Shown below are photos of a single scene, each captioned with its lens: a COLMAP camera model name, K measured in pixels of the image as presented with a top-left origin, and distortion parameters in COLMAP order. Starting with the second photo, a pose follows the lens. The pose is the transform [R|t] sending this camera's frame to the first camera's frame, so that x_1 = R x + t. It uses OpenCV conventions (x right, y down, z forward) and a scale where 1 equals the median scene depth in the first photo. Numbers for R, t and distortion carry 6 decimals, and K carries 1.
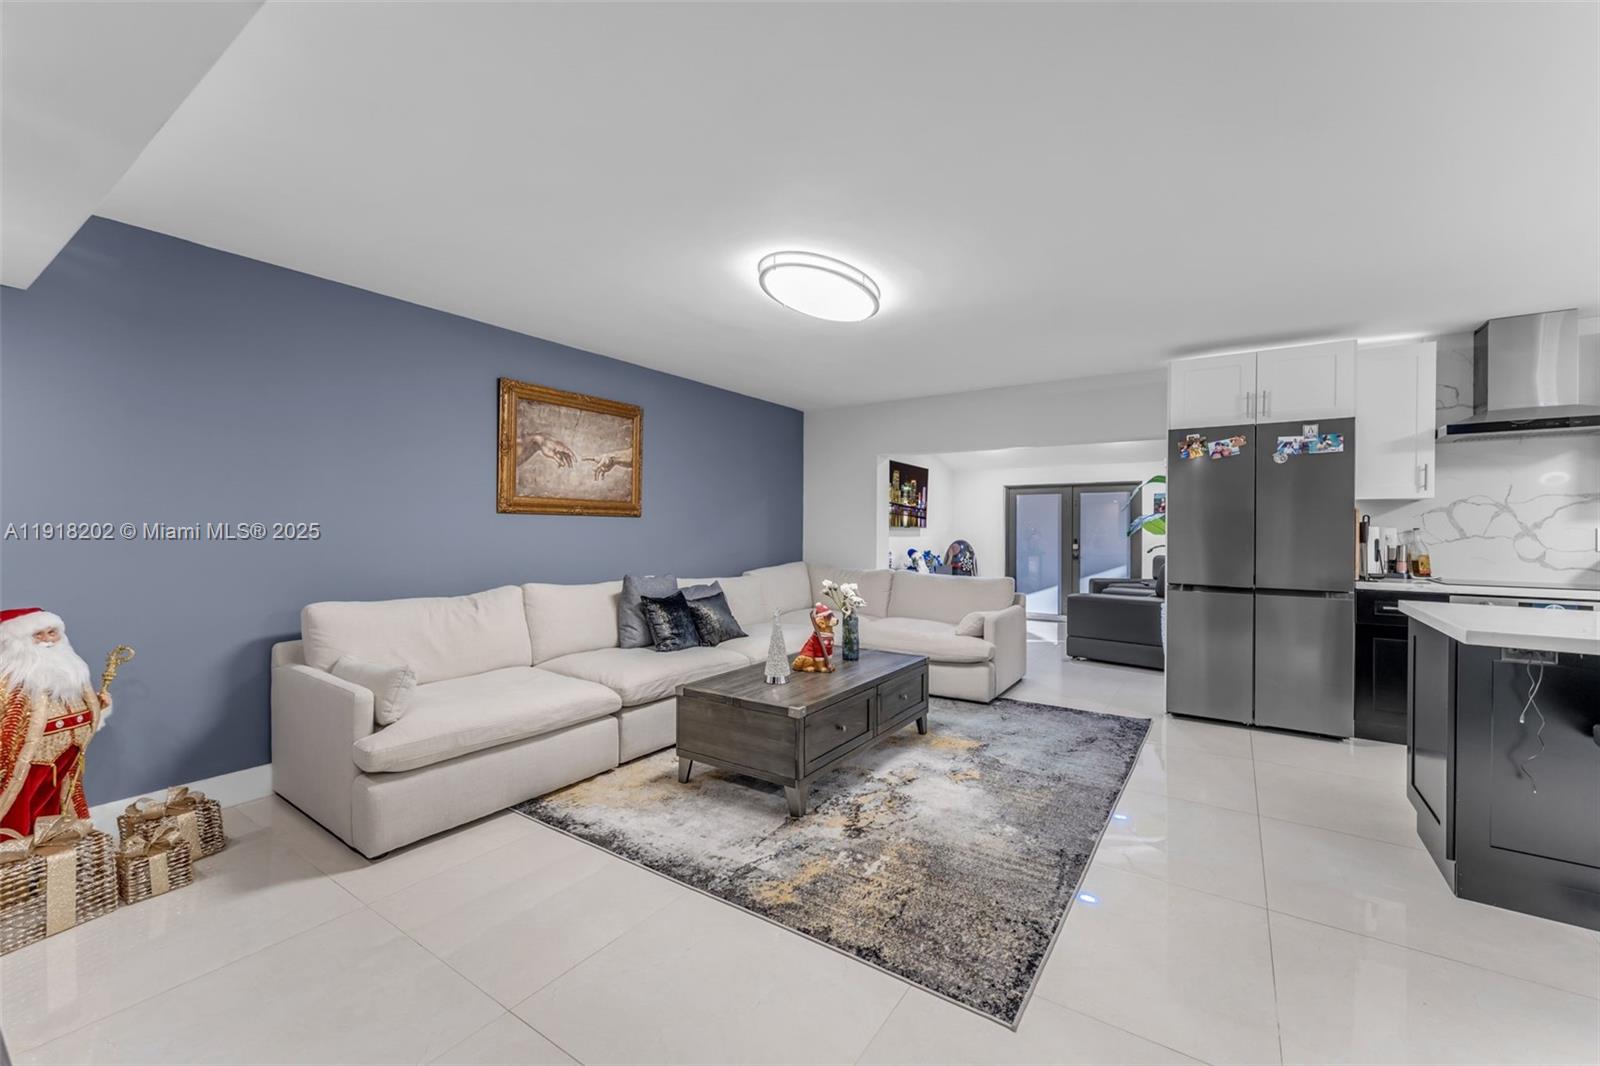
lens RADIAL K [[636.9, 0, 801.0], [0, 636.9, 527.3], [0, 0, 1]] dist [0.001332, 0.000424]
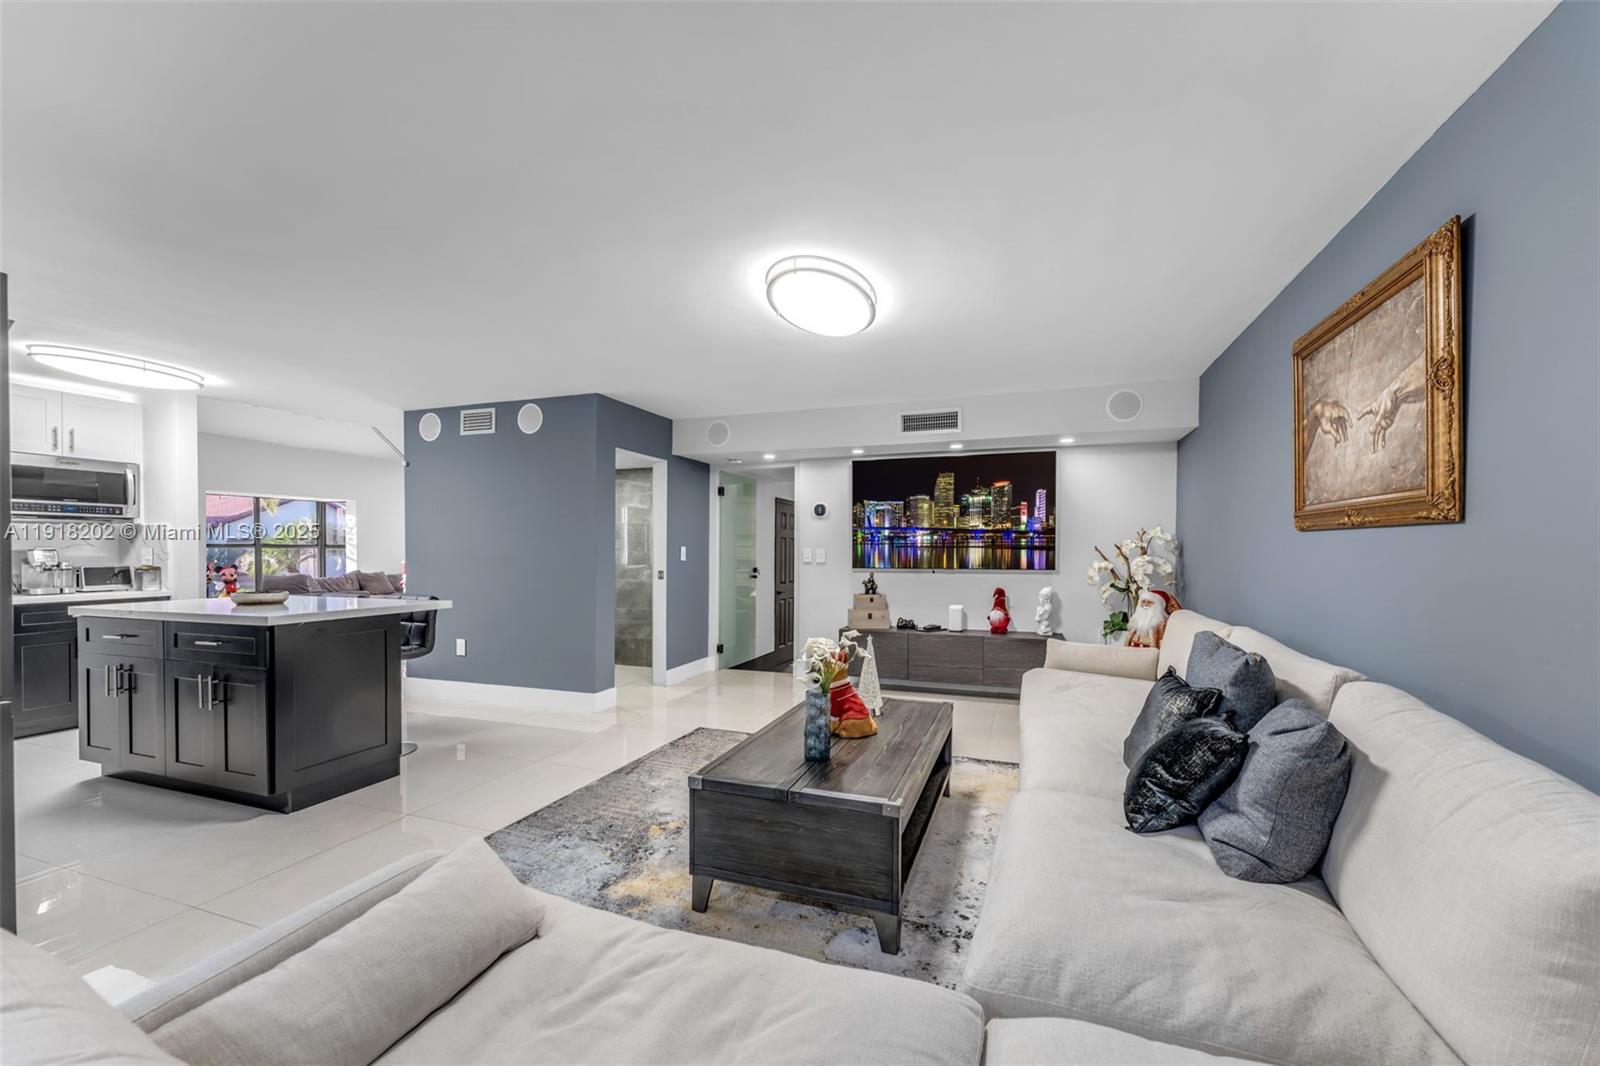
lens RADIAL K [[636.9, 0, 804.6], [0, 636.9, 542.6], [0, 0, 1]] dist [0.001332, 0.000424]
pose [[-0.968056, -0.004832, -0.250689, 0.237605], [-0.003022, 0.999967, -0.007604, -0.002395], [0.250717, -0.006604, -0.968038, 1.538434]]
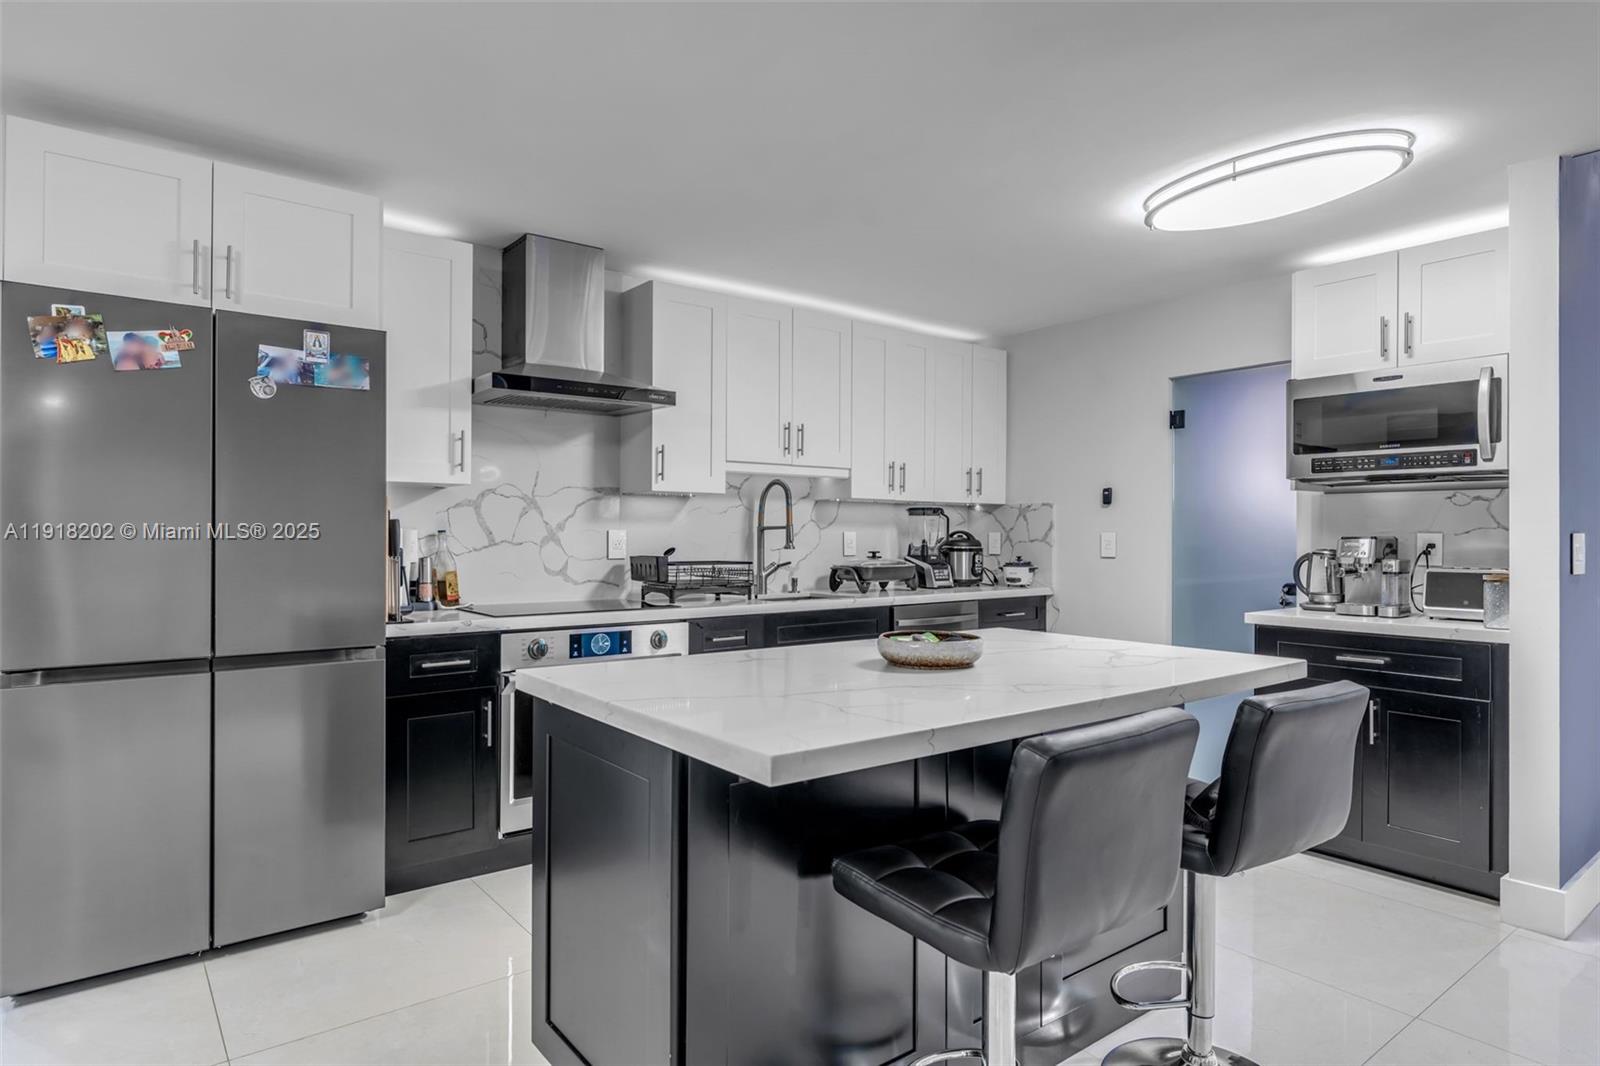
lens RADIAL K [[903.2, 0, 804.0], [0, 903.2, 537.7], [0, 0, 1]] dist [0.000062, -0.000828]
pose [[0.307964, -0.008174, 0.951363, 0.211094], [-0.002156, 0.999955, 0.009290, -0.000645], [-0.951396, -0.004912, 0.307932, 0.377887]]
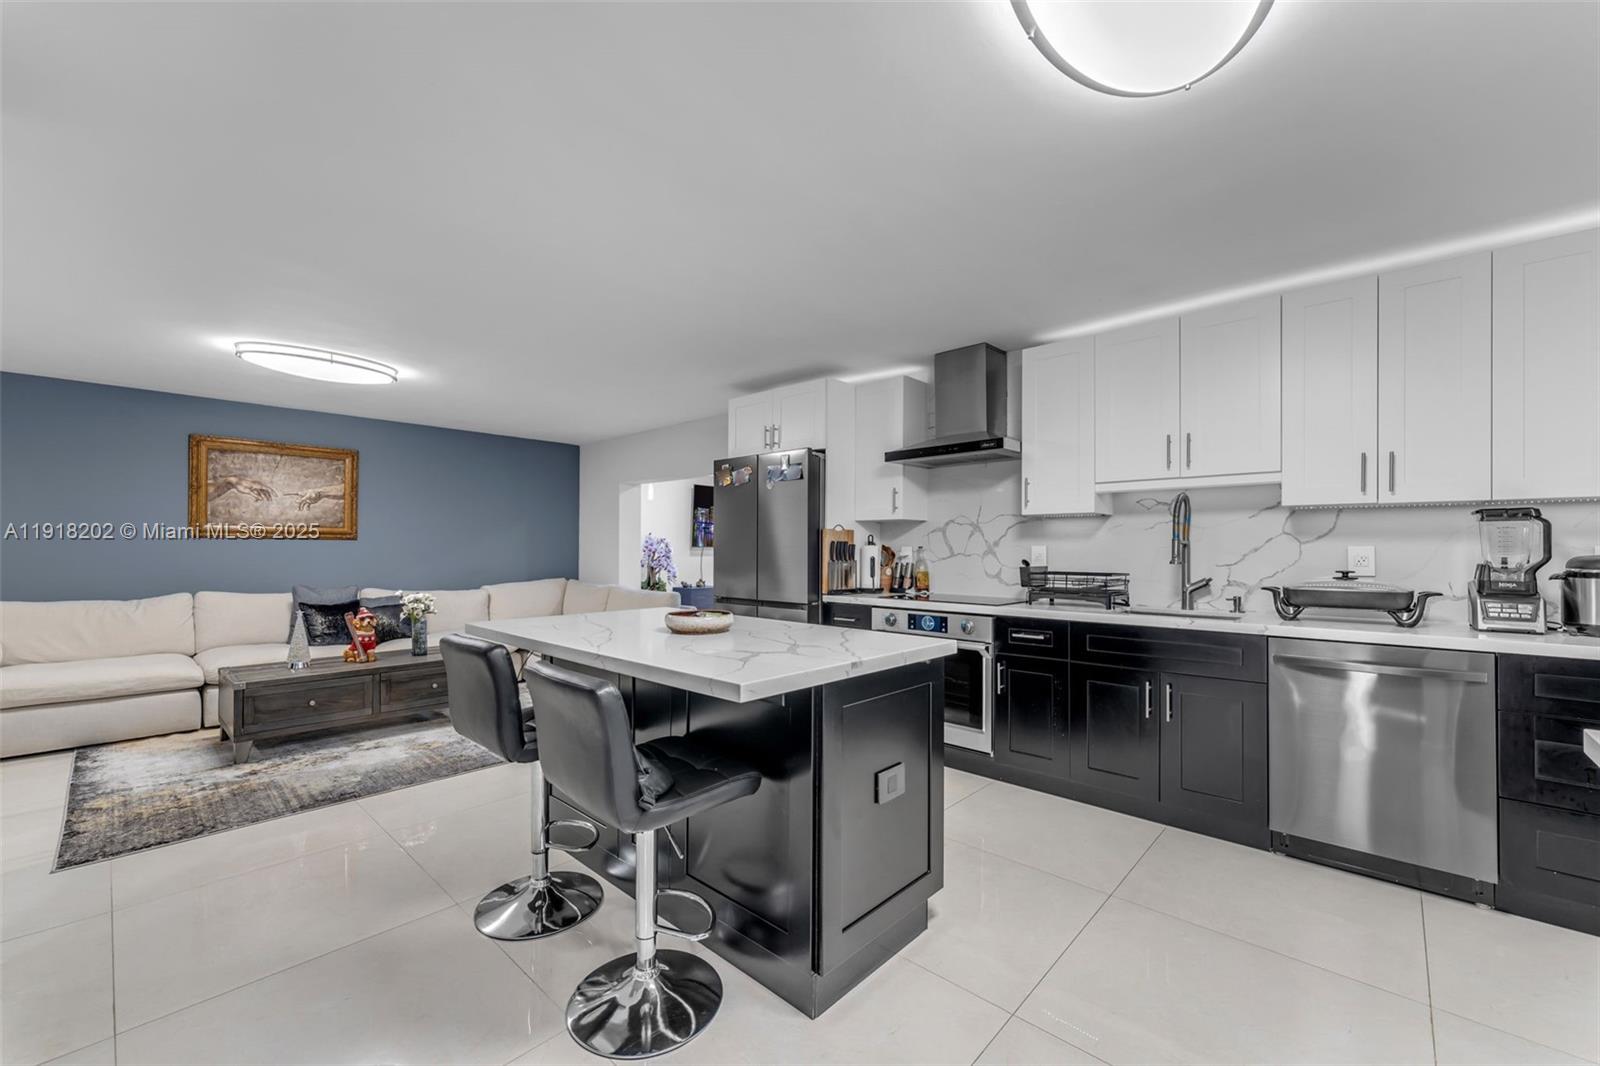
lens RADIAL K [[636.9, 0, 789.2], [0, 636.9, 540.3], [0, 0, 1]] dist [0.001332, 0.000424]
pose [[0.987896, -0.004961, -0.155036, 0.937564], [0.003097, 0.999920, -0.012263, 0.003171], [0.155084, 0.011635, 0.987833, -0.103258]]
